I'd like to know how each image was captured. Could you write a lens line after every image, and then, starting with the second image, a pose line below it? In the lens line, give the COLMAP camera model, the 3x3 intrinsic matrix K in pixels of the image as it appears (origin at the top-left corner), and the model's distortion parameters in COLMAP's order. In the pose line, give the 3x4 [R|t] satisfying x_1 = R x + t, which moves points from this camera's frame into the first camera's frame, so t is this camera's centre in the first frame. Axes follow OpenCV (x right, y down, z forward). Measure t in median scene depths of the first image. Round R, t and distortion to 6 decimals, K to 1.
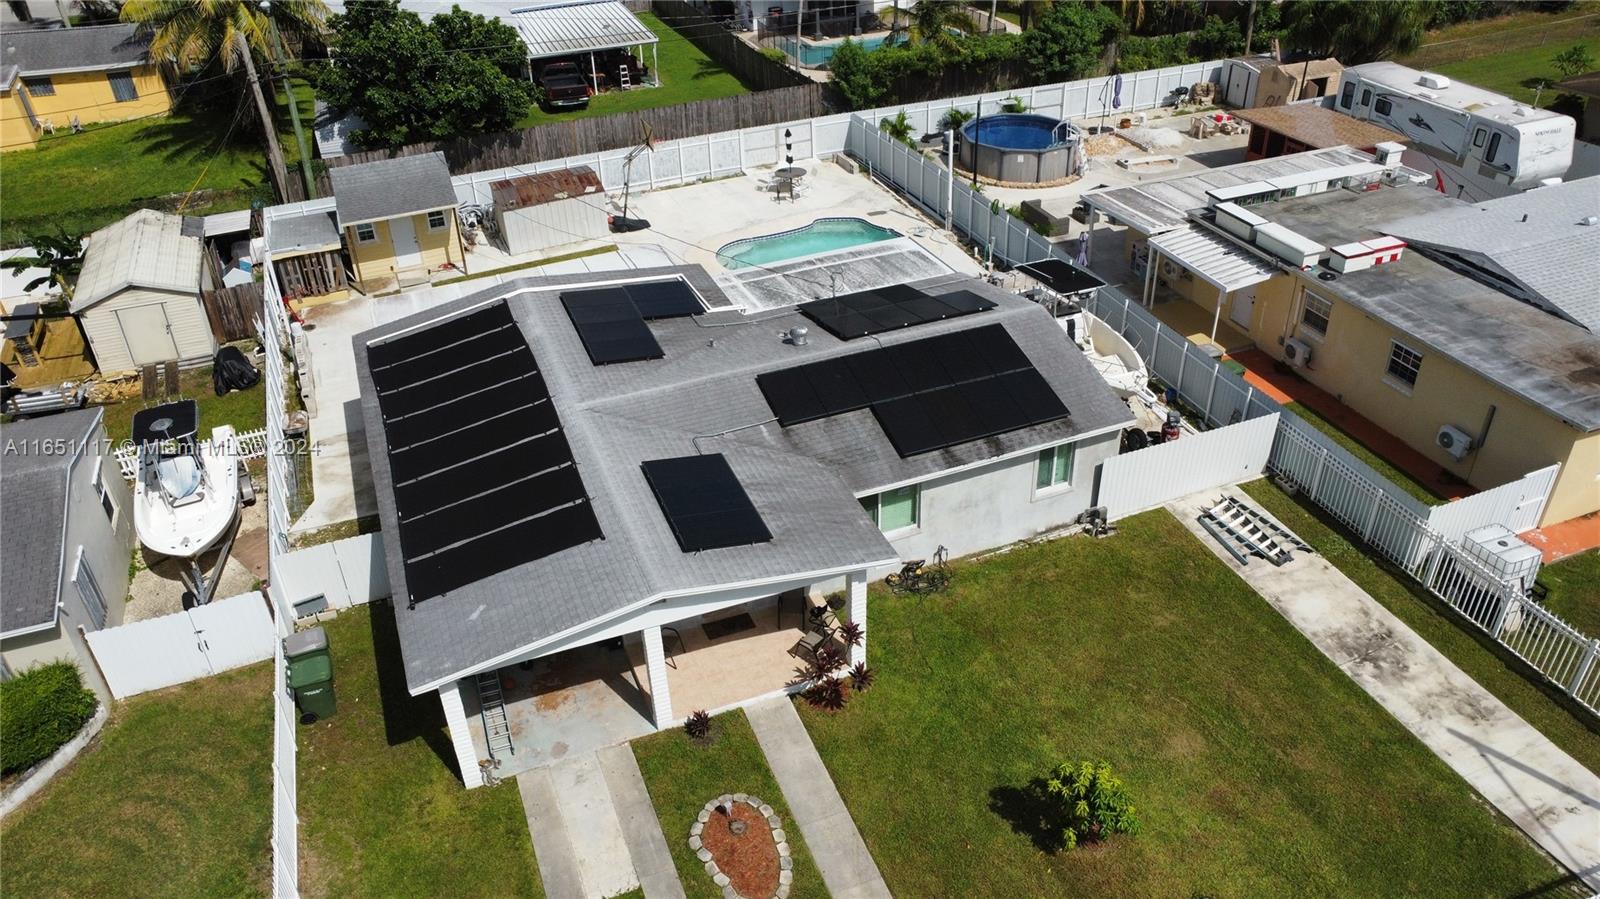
lens RADIAL K [[1187.9, 0, 800.0], [0, 1187.9, 449.5], [0, 0, 1]] dist [-0.135130, 0.211621]
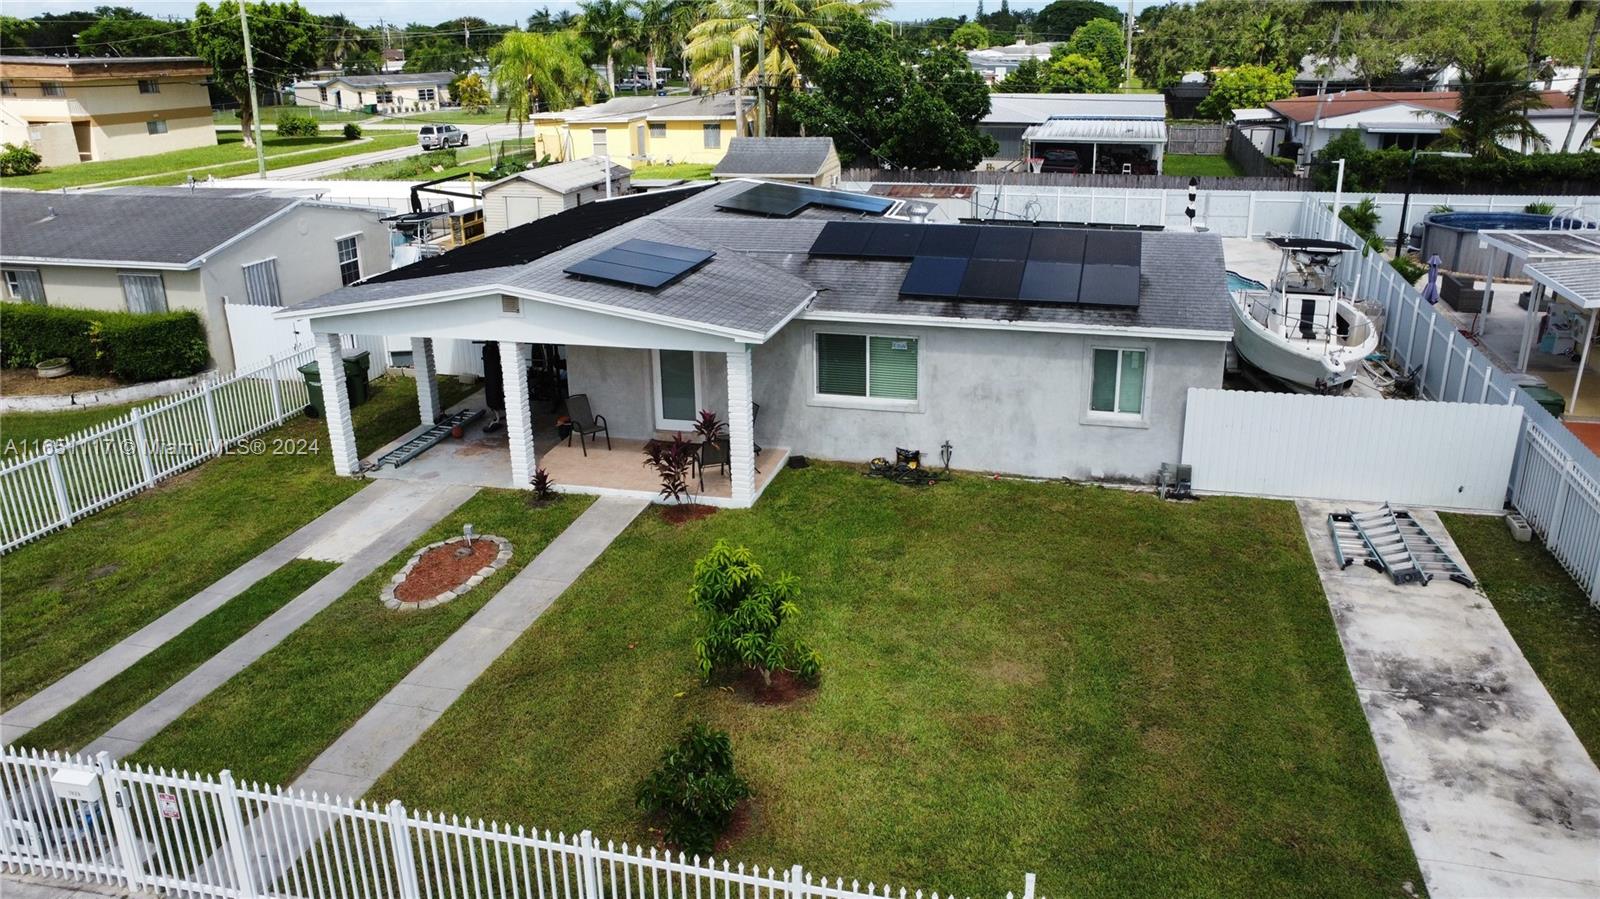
lens RADIAL K [[1187.9, 0, 800.0], [0, 1187.9, 449.5], [0, 0, 1]] dist [-0.135130, 0.211621]
pose [[0.805713, 0.219659, -0.550070, 0.323964], [-0.334487, 0.935172, -0.116498, 0.143422], [0.488820, 0.277855, 0.826953, 0.205191]]
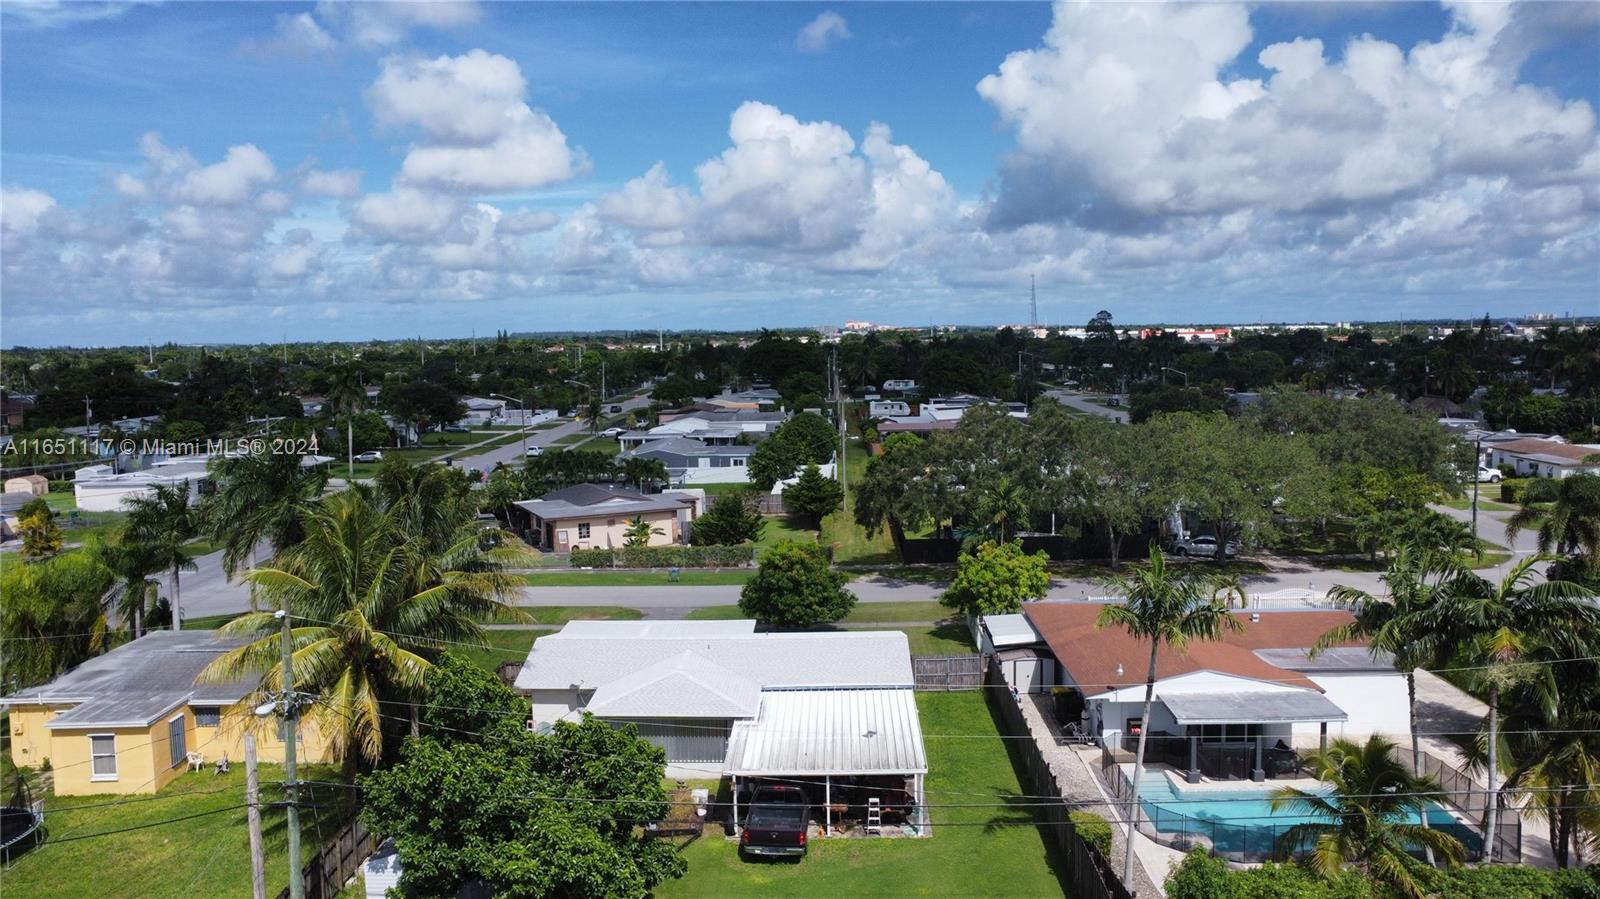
lens RADIAL K [[1197.1, 0, 798.8], [0, 1197.1, 443.3], [0, 0, 1]] dist [-0.130272, 0.196251]
pose [[0.921422, 0.051124, -0.385185, 0.095308], [-0.221356, 0.883786, -0.412217, -0.328085], [0.319347, 0.465089, 0.825657, 0.487620]]
